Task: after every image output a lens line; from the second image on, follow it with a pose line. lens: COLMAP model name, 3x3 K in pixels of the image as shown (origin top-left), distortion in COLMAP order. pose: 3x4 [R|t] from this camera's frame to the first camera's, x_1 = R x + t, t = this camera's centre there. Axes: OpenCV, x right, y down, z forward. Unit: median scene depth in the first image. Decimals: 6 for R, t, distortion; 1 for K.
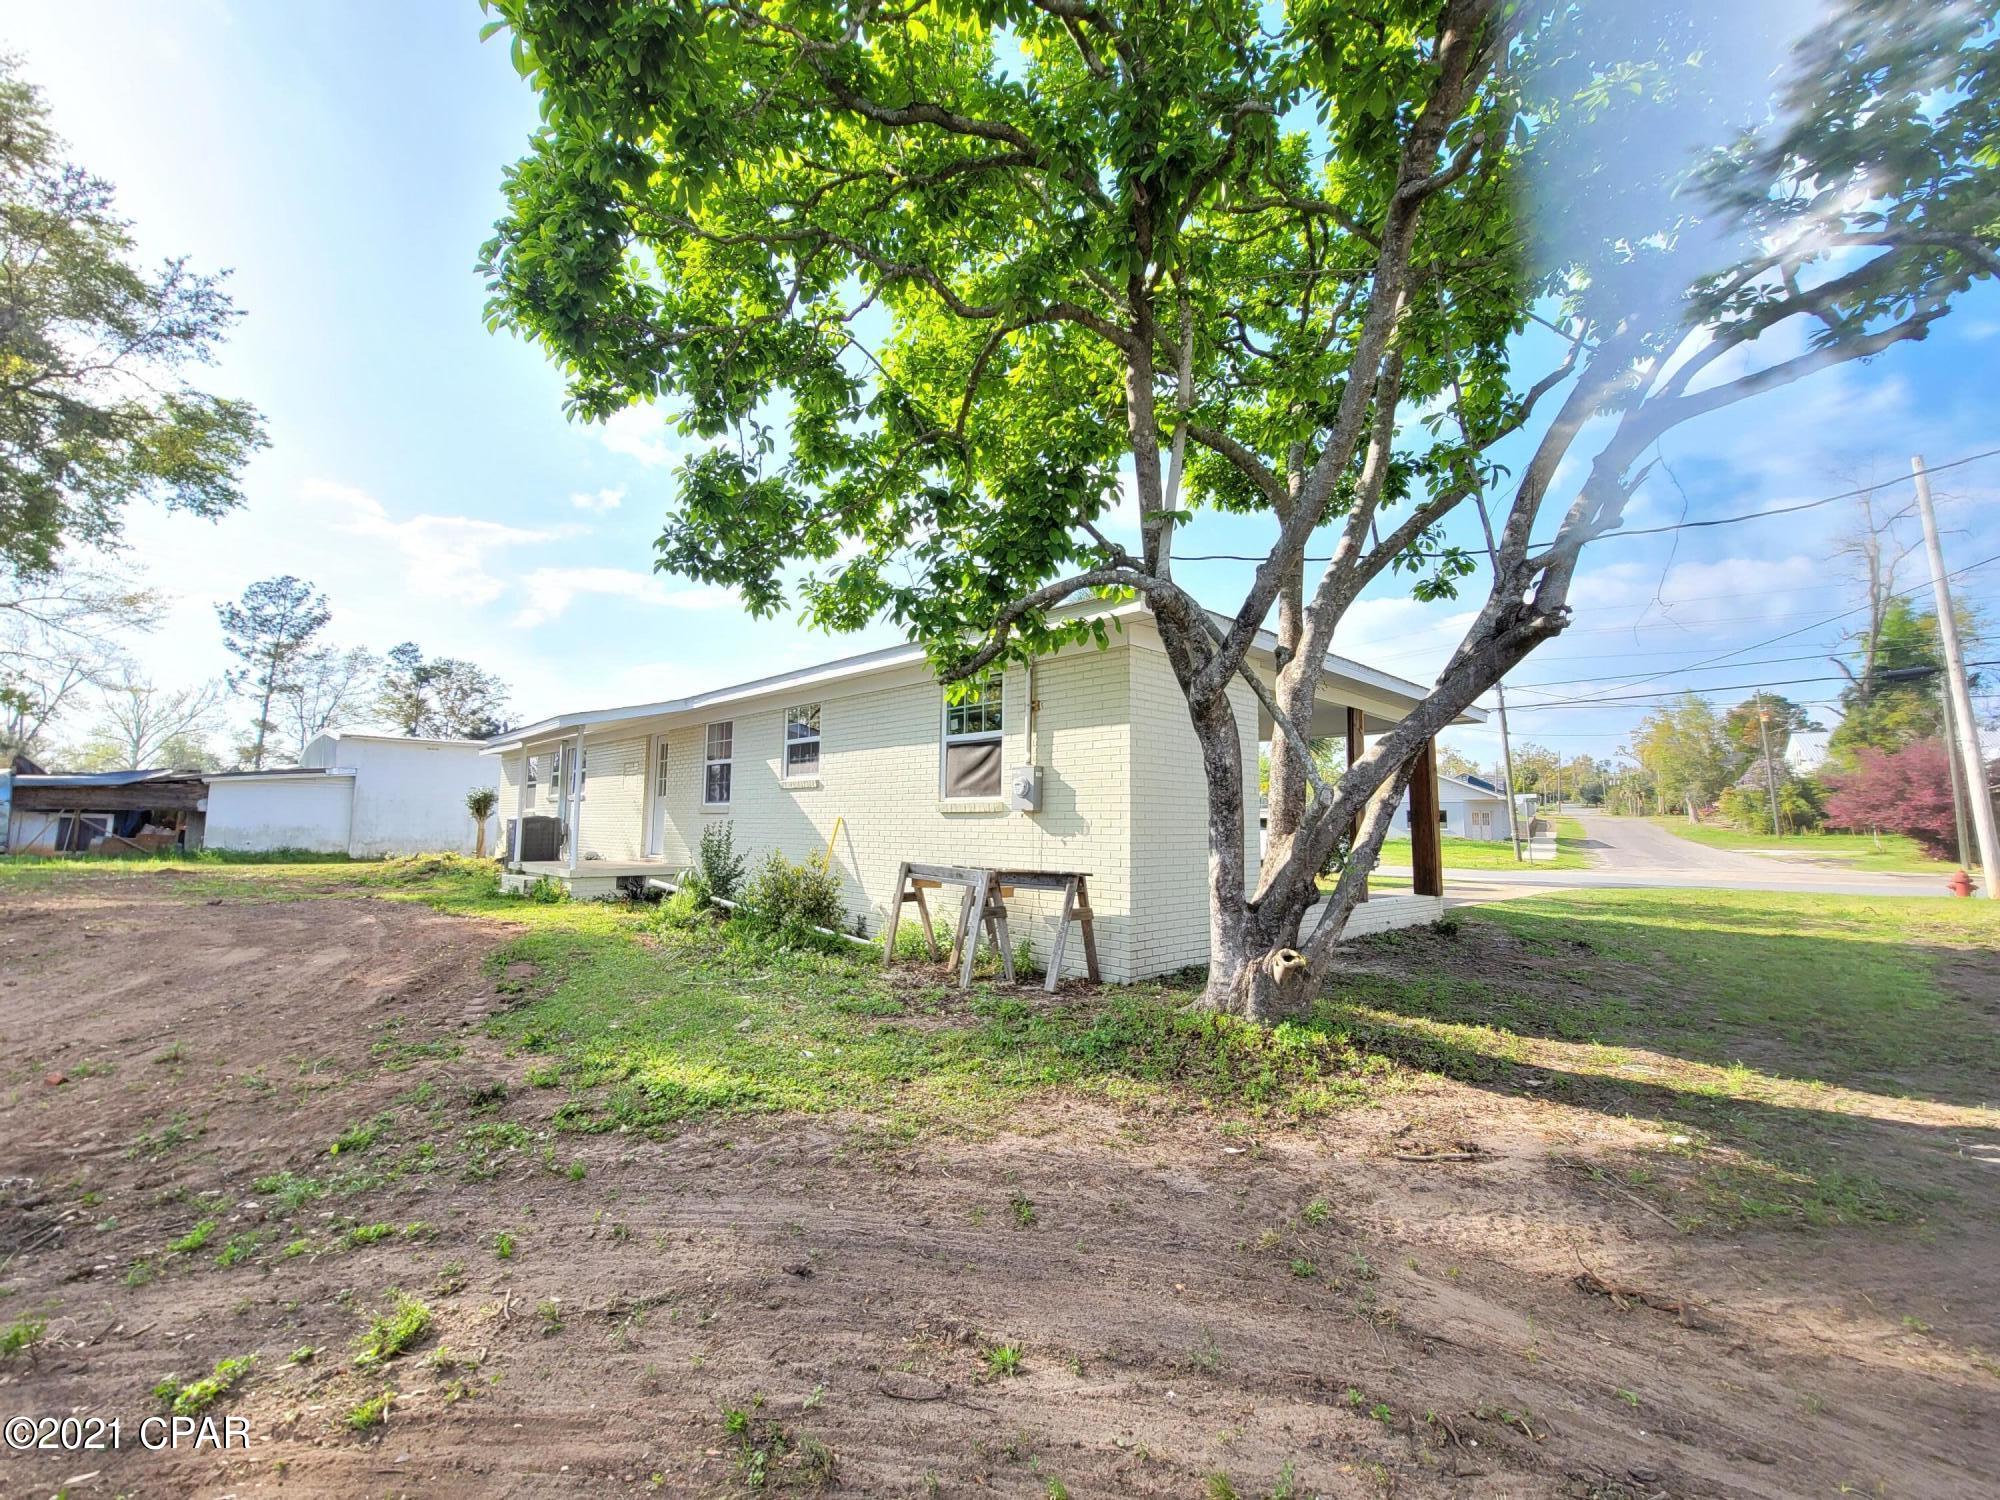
lens RADIAL K [[814.0, 0, 999.9], [0, 814.0, 749.6], [0, 0, 1]] dist [-0.001926, 0.000573]
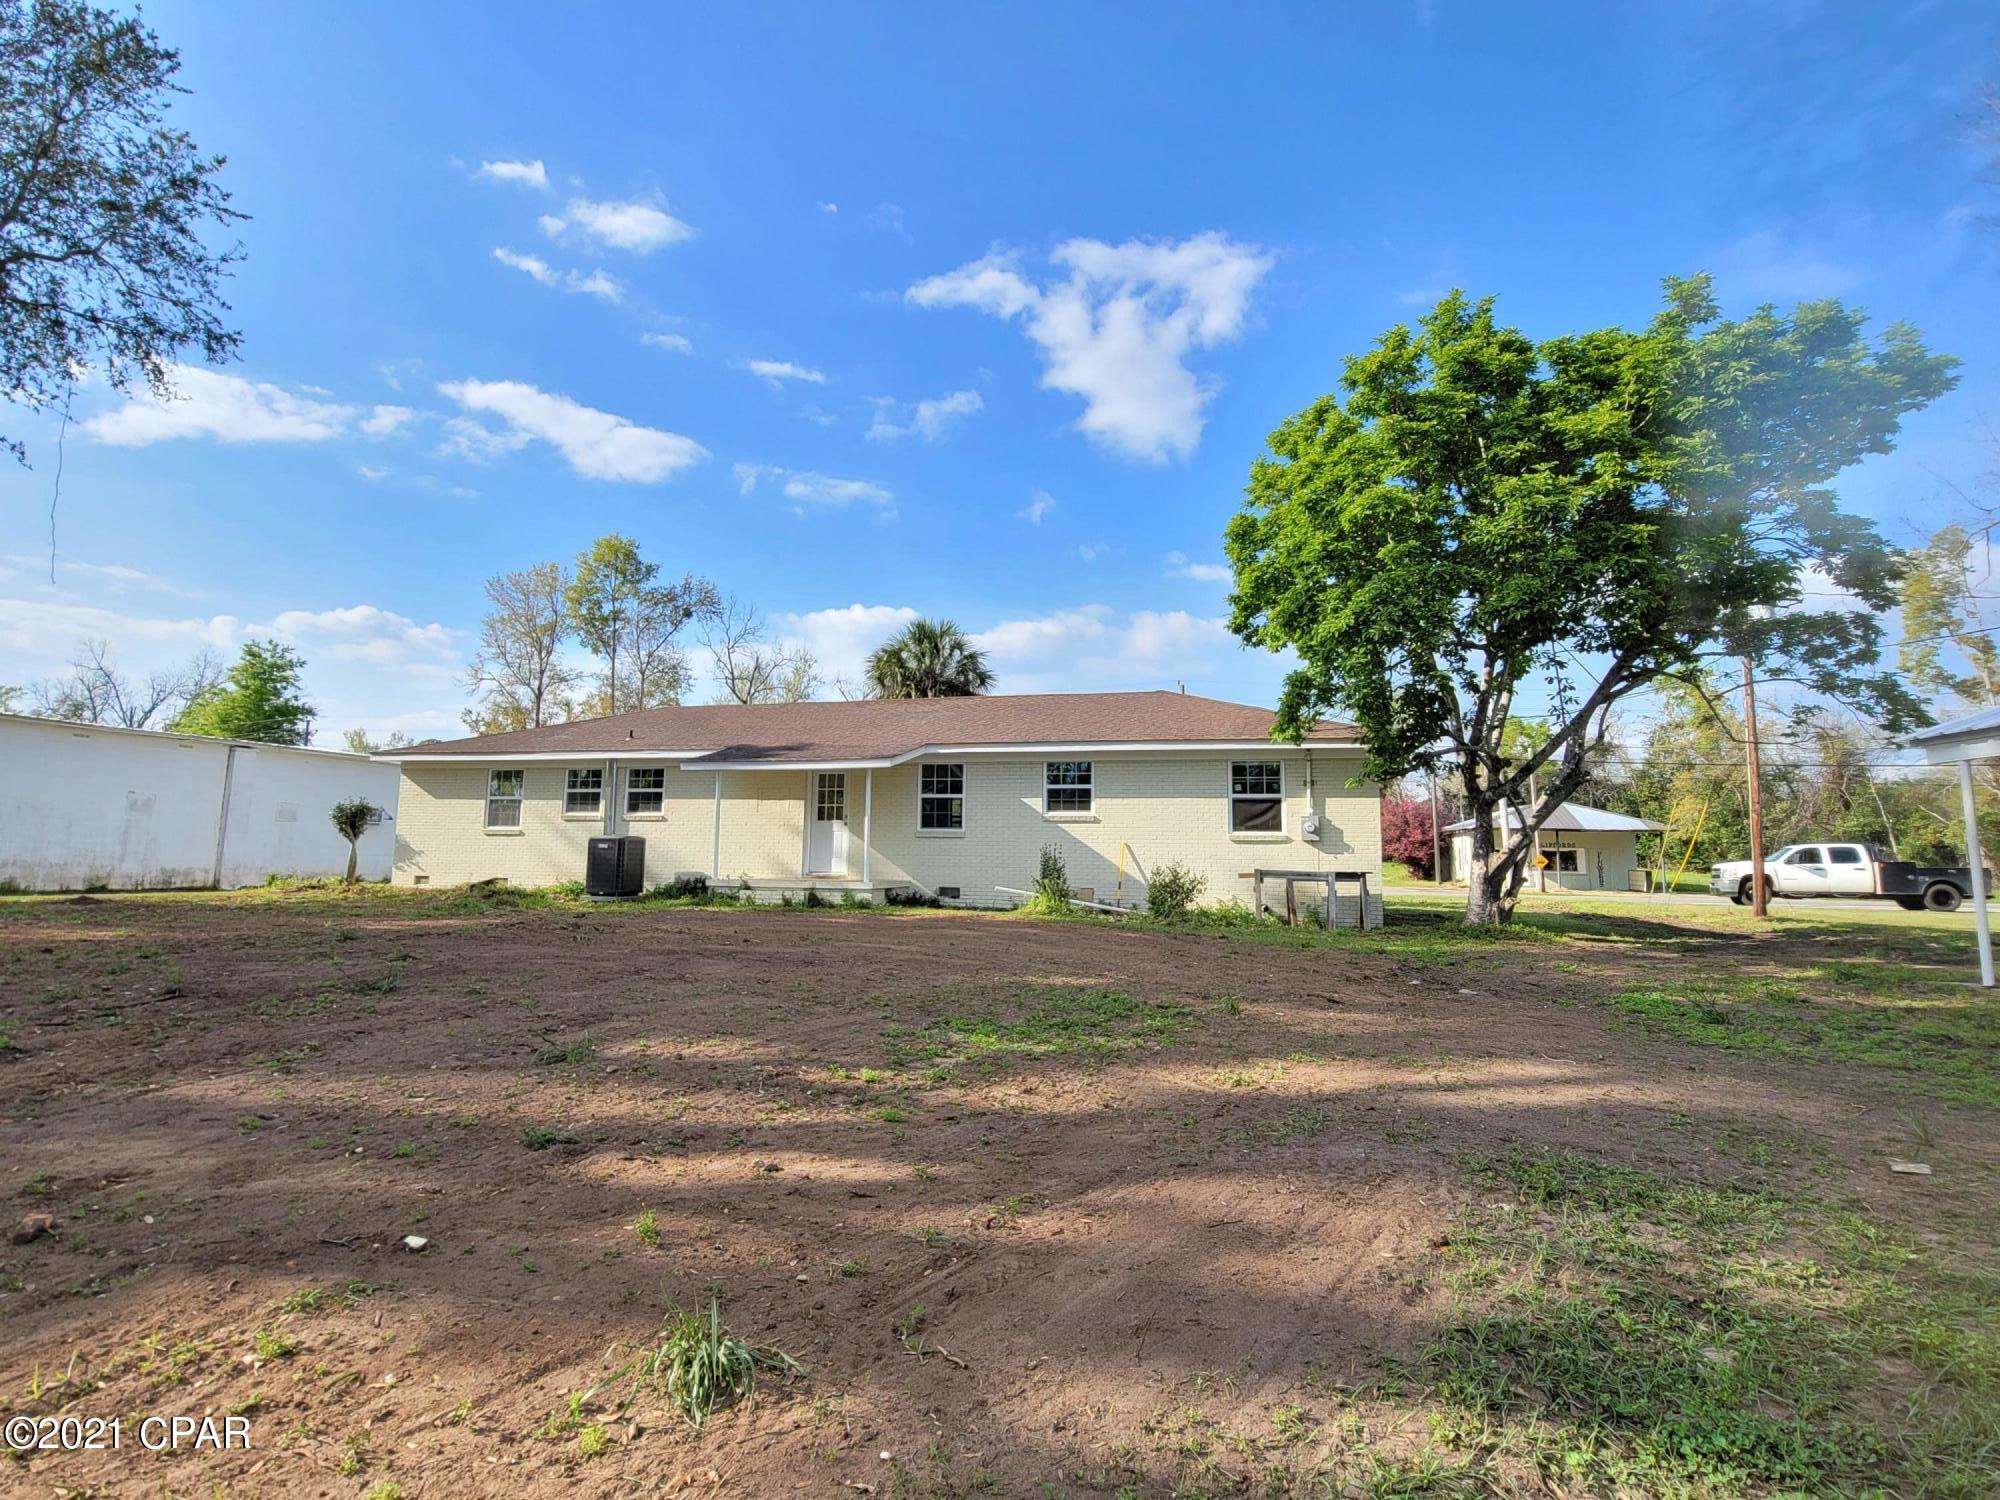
lens RADIAL K [[988.6, 0, 1000.2], [0, 988.6, 730.3], [0, 0, 1]] dist [-0.009531, 0.003056]
pose [[0.857154, 0.069301, 0.510377, -1.725472], [-0.053124, 0.997517, -0.046227, -0.032572], [-0.512314, 0.012510, 0.858707, -0.557891]]
